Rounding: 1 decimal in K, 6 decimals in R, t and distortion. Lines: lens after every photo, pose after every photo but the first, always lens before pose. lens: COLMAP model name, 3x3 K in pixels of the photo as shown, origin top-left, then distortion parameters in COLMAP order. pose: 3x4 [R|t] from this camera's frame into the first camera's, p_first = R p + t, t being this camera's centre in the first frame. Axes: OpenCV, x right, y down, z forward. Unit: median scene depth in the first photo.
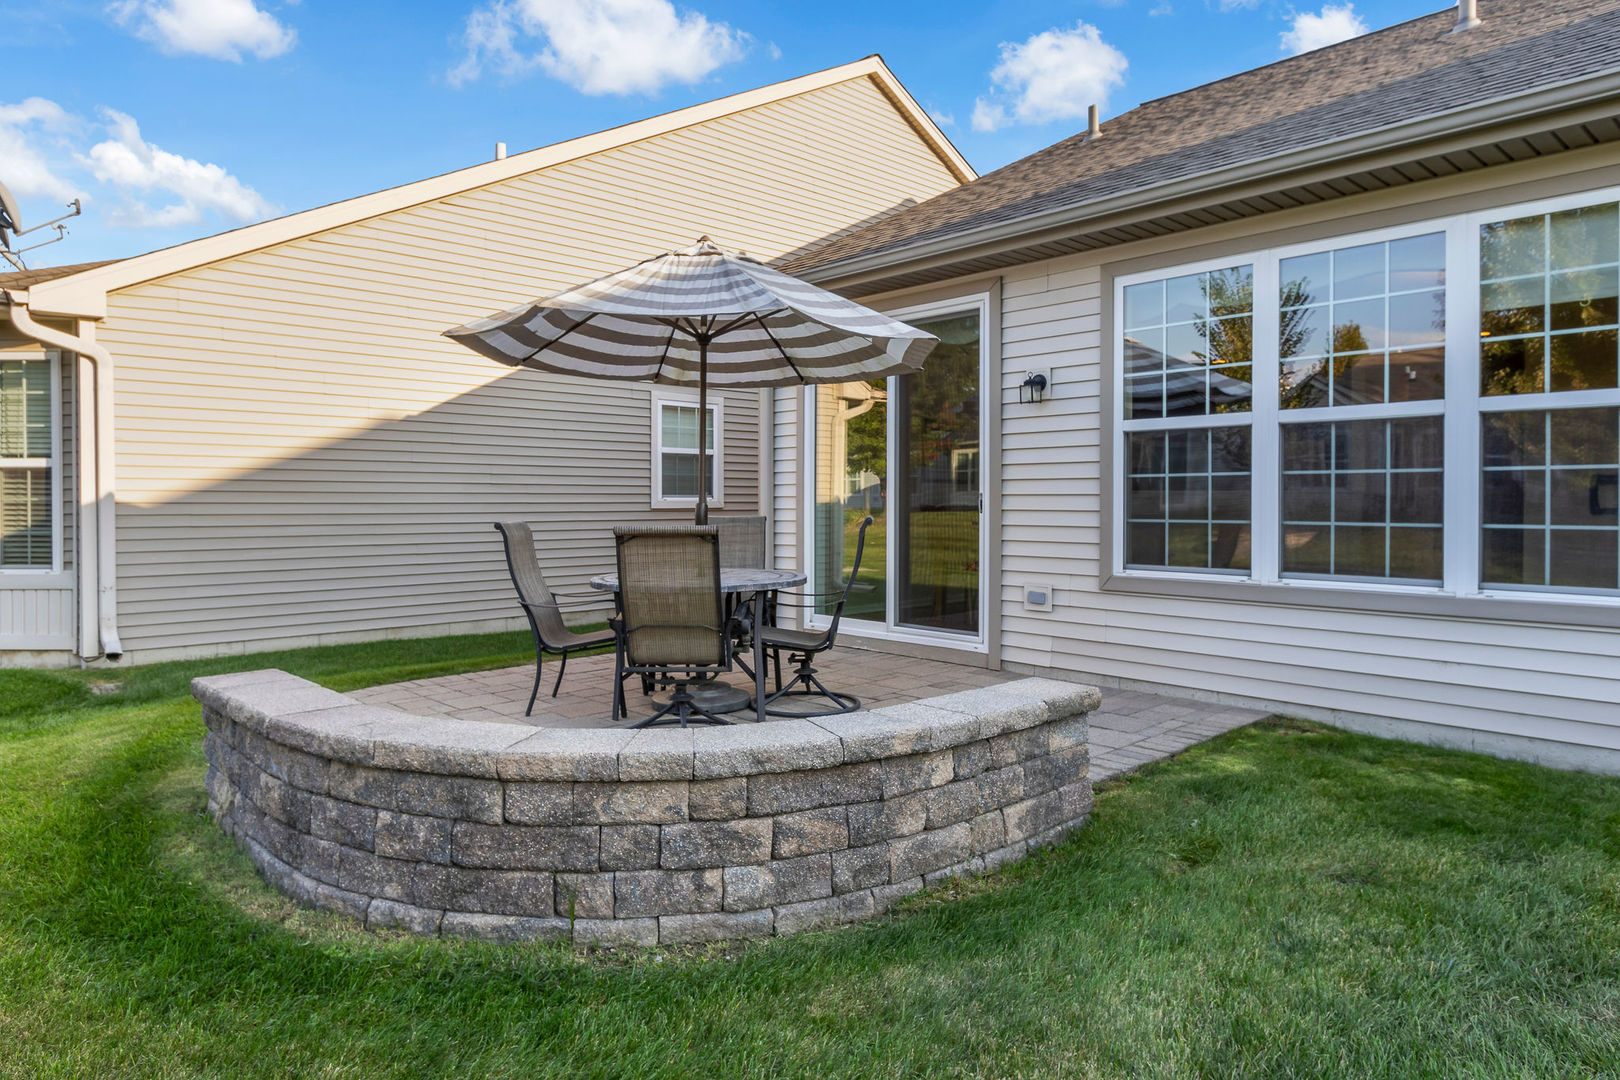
lens RADIAL K [[969.5, 0, 810.0], [0, 969.5, 540.0], [0, 0, 1]] dist [0.001903, 0.000621]
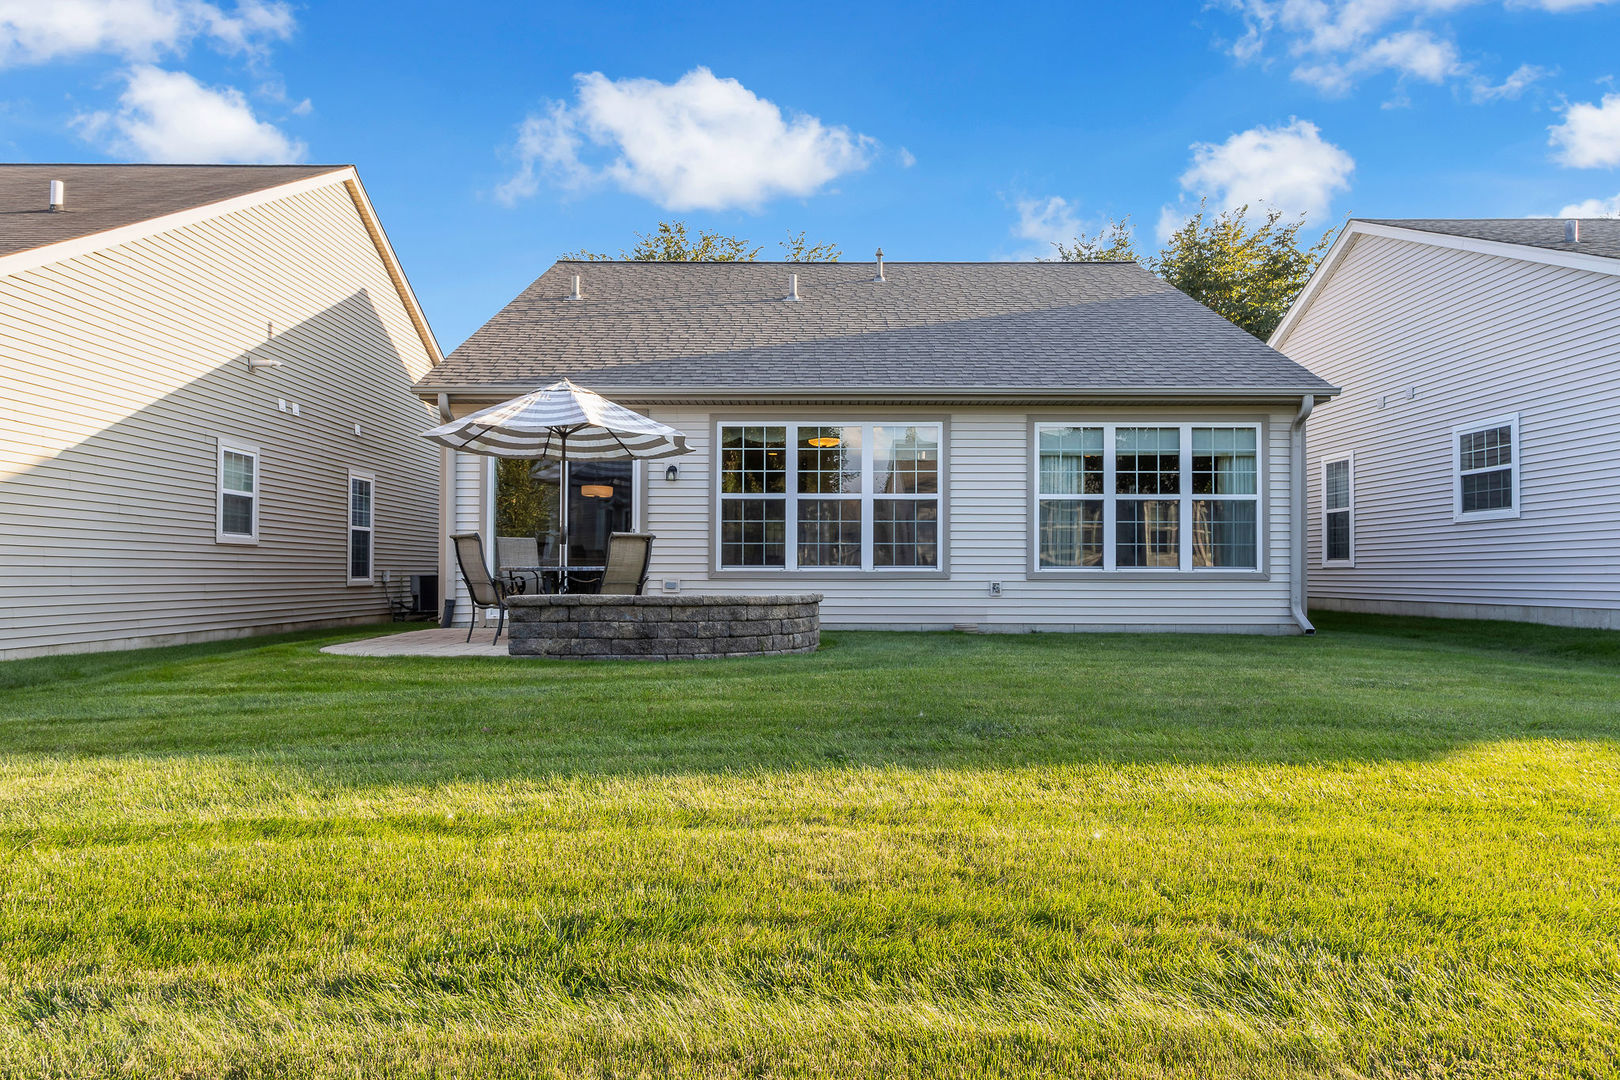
lens RADIAL K [[969.5, 0, 810.0], [0, 969.5, 540.0], [0, 0, 1]] dist [0.001903, 0.000621]
pose [[0.710768, 0.020487, 0.703128, -0.933013], [0.025923, 0.998134, -0.055287, 0.086236], [-0.702949, 0.057523, 0.708910, -0.527547]]
